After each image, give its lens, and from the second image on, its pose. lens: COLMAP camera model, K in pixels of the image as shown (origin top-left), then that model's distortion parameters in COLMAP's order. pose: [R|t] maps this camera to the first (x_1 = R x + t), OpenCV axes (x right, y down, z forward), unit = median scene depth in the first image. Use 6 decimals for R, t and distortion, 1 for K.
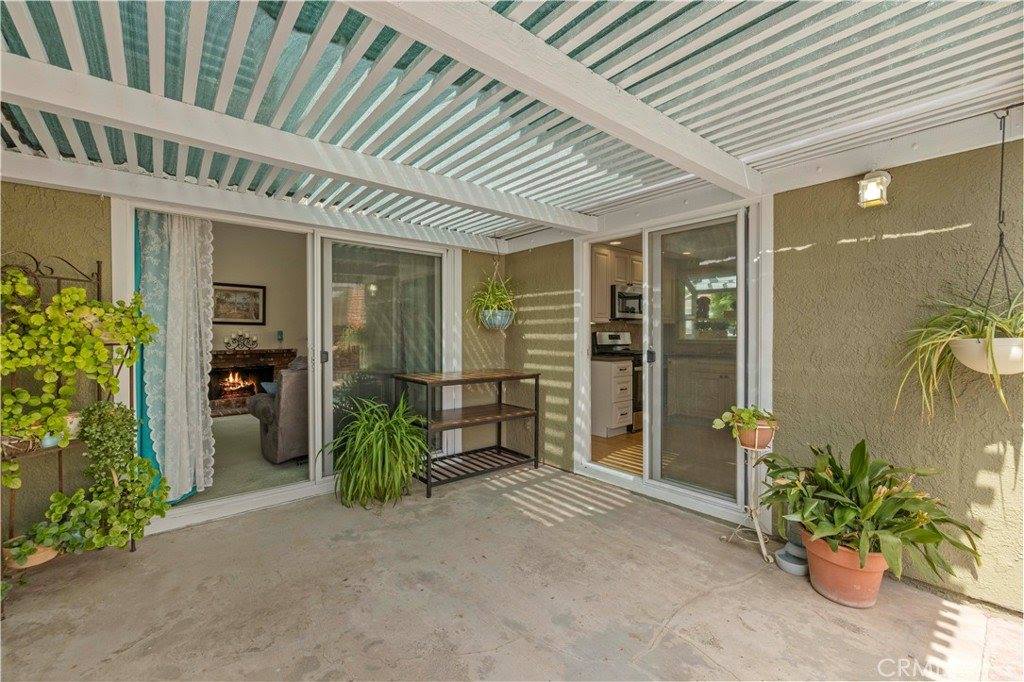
lens RADIAL K [[429.4, 0, 506.0], [0, 429.4, 340.2], [0, 0, 1]] dist [-0.000143, 0.000159]
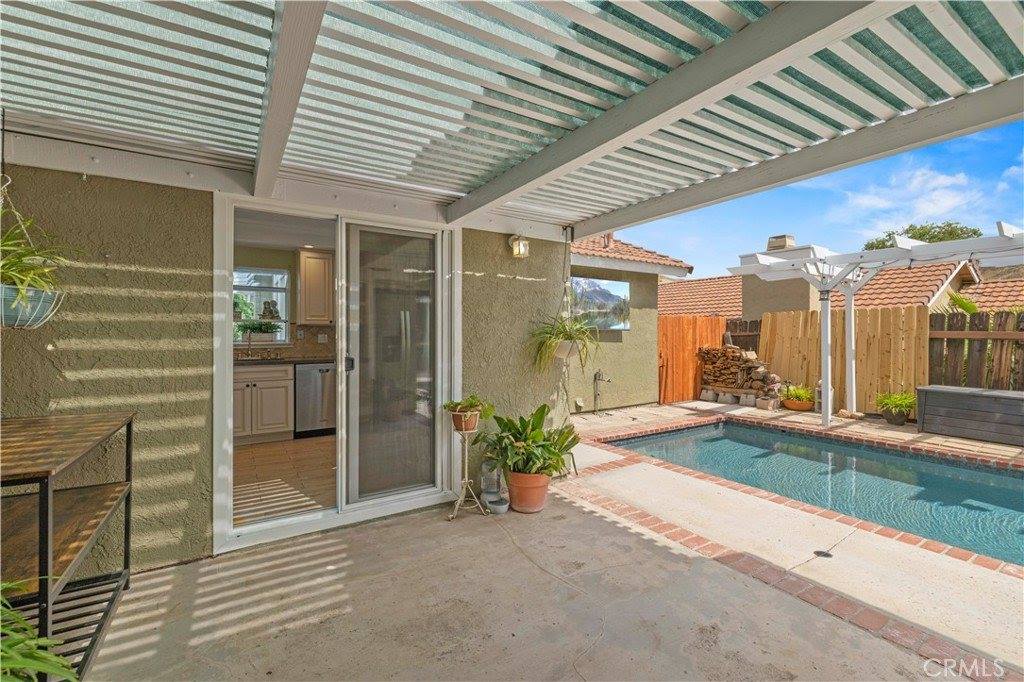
lens RADIAL K [[438.5, 0, 507.2], [0, 438.5, 336.1], [0, 0, 1]] dist [0.000101, -0.000057]
pose [[0.133709, -0.002444, 0.991018, -0.472255], [0.013531, 0.999908, 0.000640, -0.014590], [-0.990928, 0.013324, 0.133730, 0.518292]]
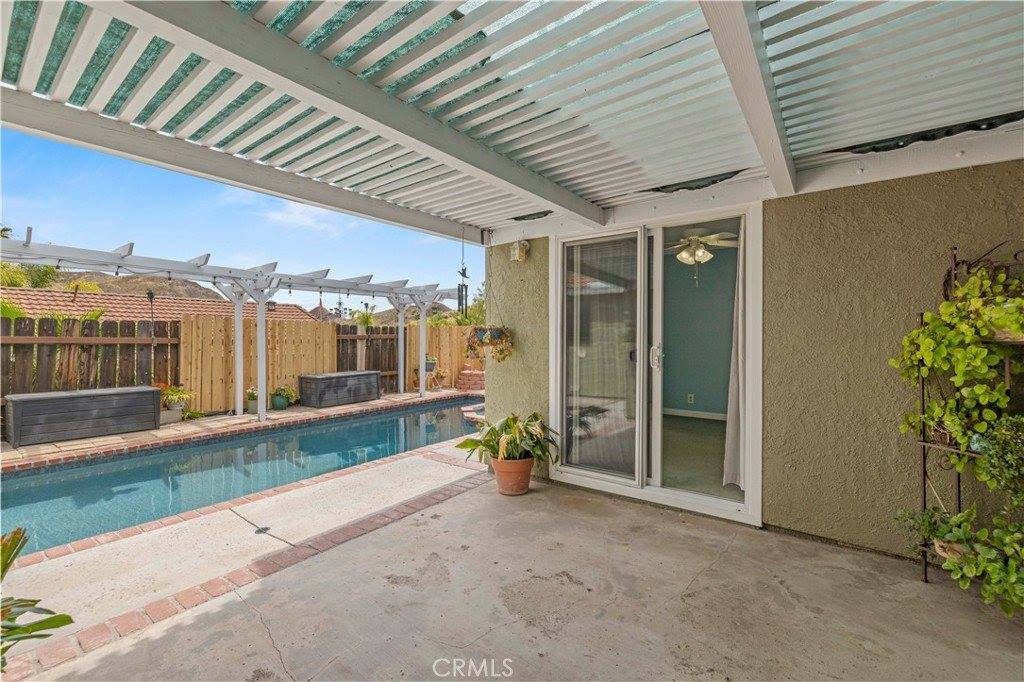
lens RADIAL K [[429.4, 0, 506.0], [0, 429.4, 340.2], [0, 0, 1]] dist [-0.000143, 0.000159]
pose [[-0.973795, 0.010318, -0.227195, 0.089580], [0.006332, 0.999813, 0.018266, -0.011975], [0.227341, 0.016349, -0.973678, 1.011285]]
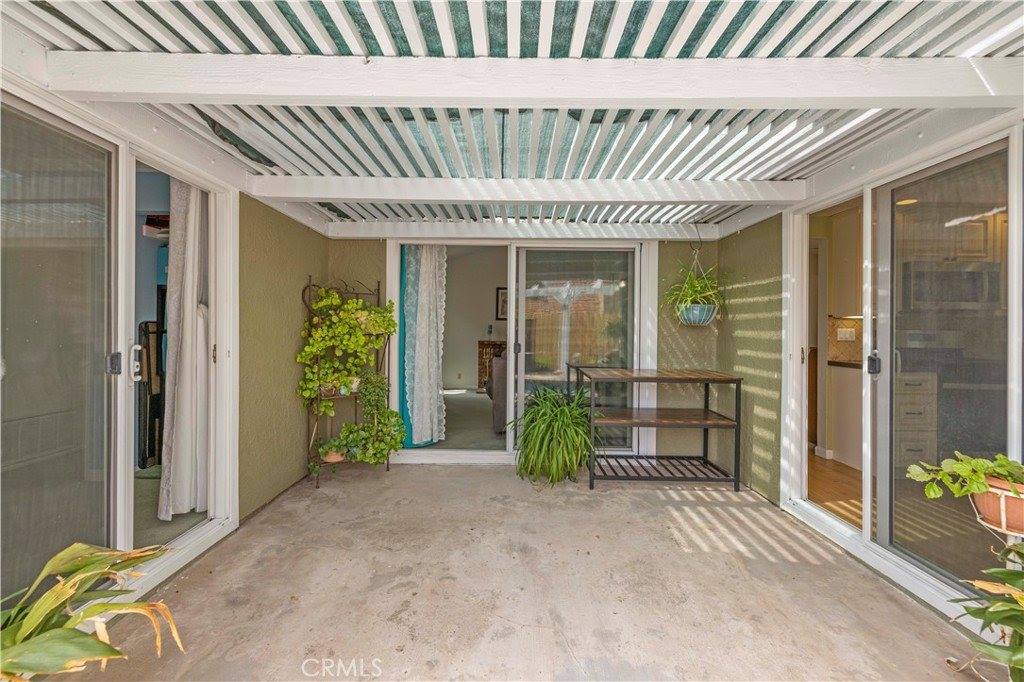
lens RADIAL K [[434.1, 0, 508.0], [0, 434.1, 328.6], [0, 0, 1]] dist [0.001144, 0.000381]
pose [[0.762587, 0.008543, -0.646829, 0.316096], [-0.018593, 0.999789, -0.008716, -0.003678], [0.646618, 0.018673, 0.762585, 0.069182]]
